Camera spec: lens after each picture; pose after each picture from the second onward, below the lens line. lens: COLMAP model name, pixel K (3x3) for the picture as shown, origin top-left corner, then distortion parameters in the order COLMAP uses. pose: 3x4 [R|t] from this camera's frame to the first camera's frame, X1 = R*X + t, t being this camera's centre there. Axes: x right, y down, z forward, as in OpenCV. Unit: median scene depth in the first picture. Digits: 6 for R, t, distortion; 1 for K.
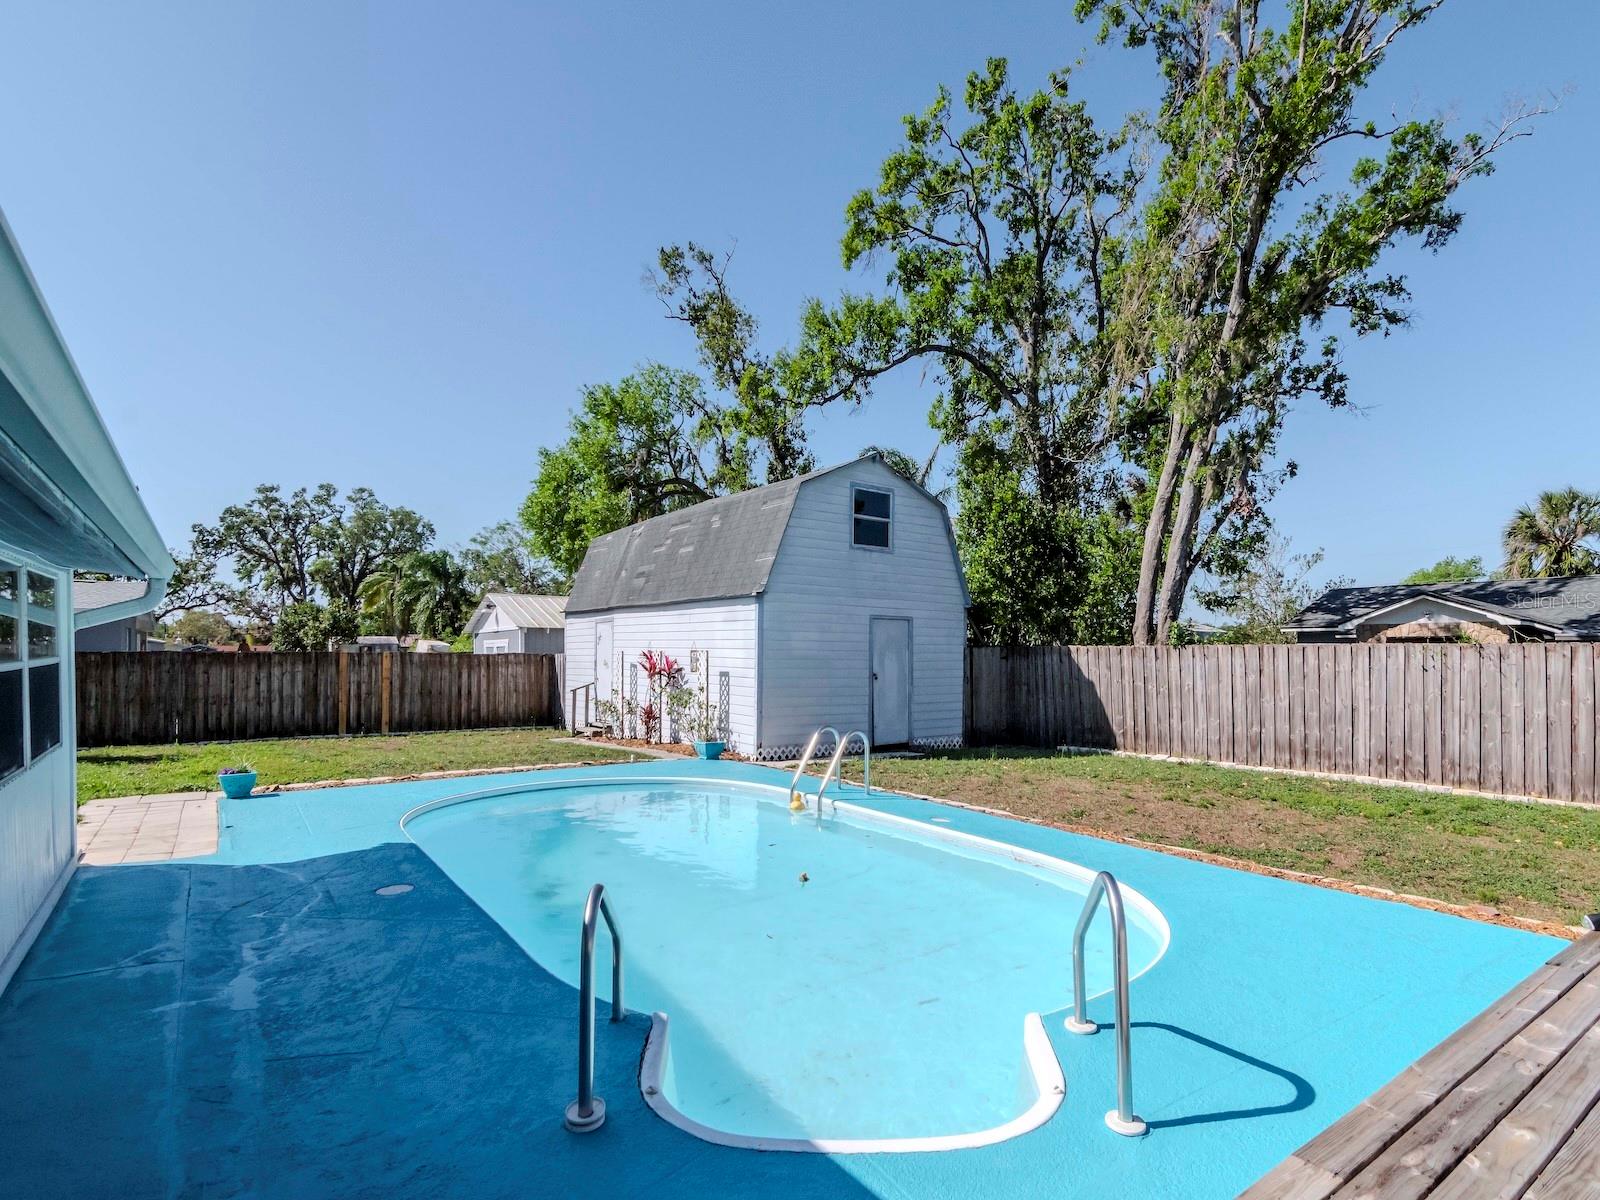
lens RADIAL K [[806.7, 0, 803.3], [0, 806.7, 658.4], [0, 0, 1]] dist [0.000442, -0.007799]
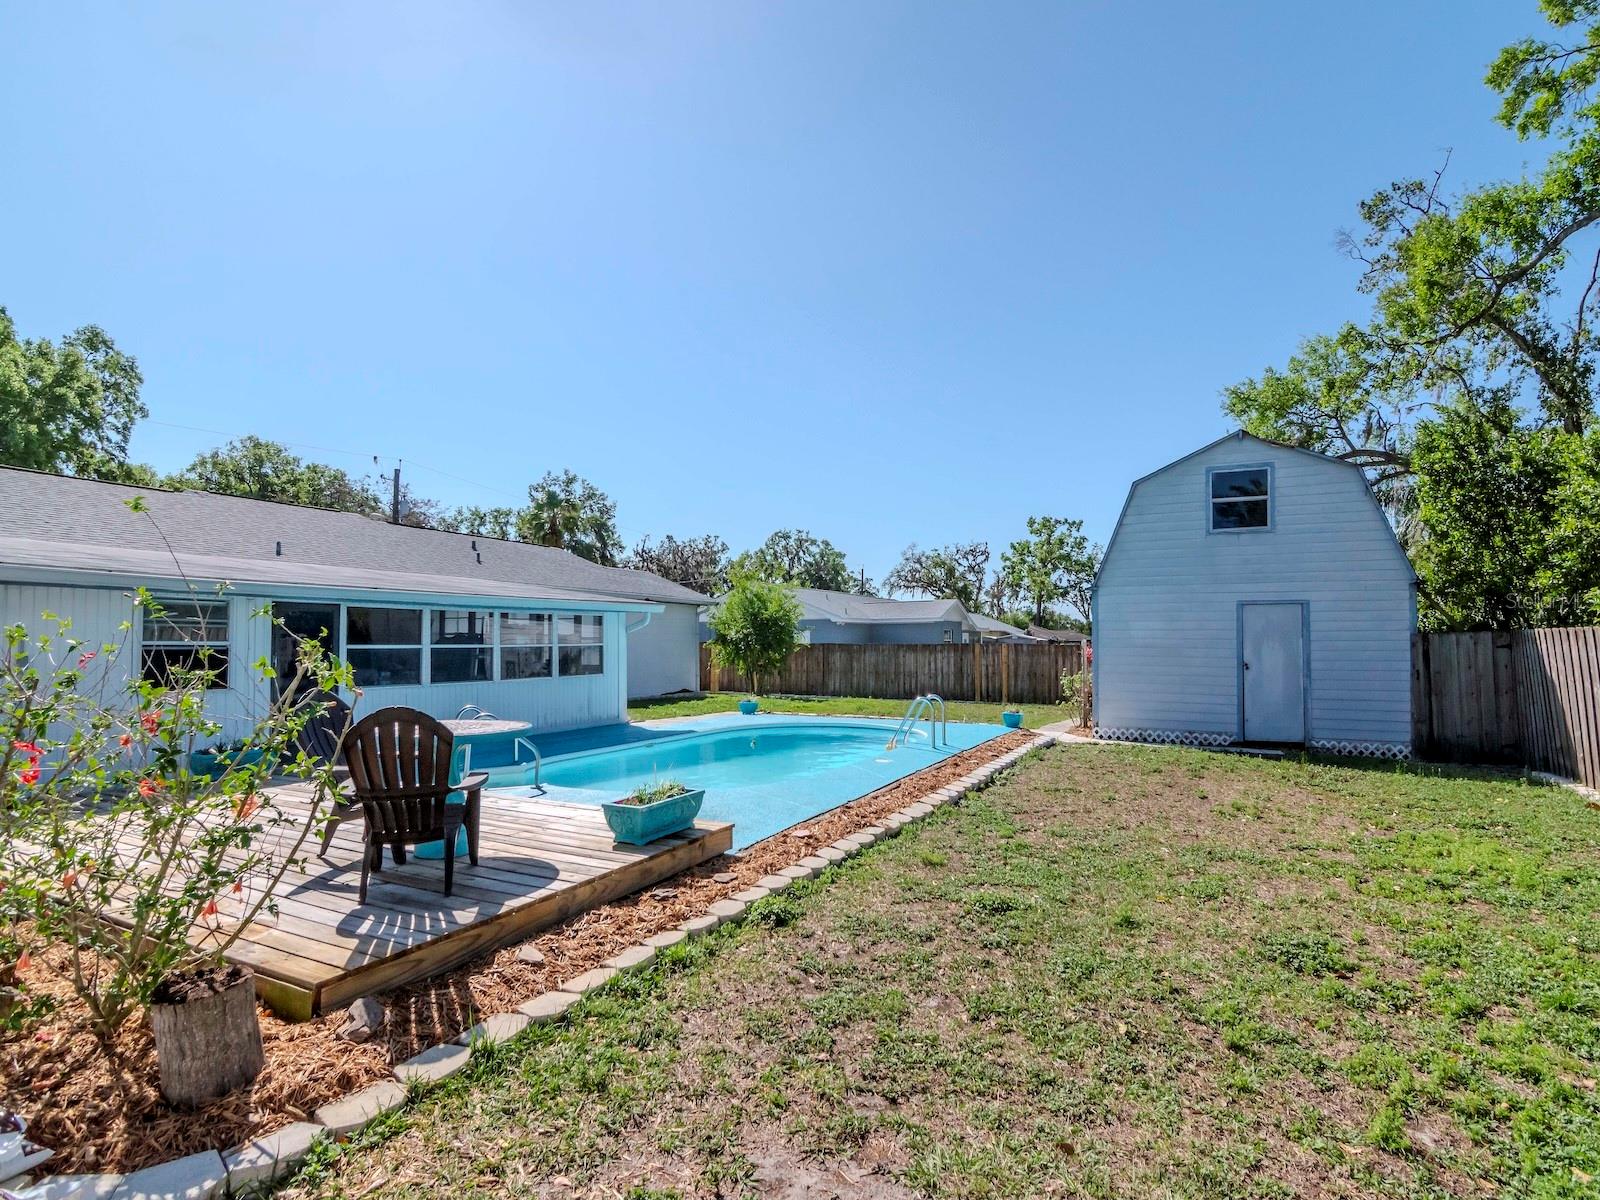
lens RADIAL K [[792.5, 0, 848.2], [0, 792.5, 618.7], [0, 0, 1]] dist [-0.000182, -0.000132]
pose [[0.489765, -0.032311, -0.871256, 0.531924], [-0.004640, 0.999202, -0.039664, 0.004725], [0.871842, 0.023468, 0.489224, 0.117355]]
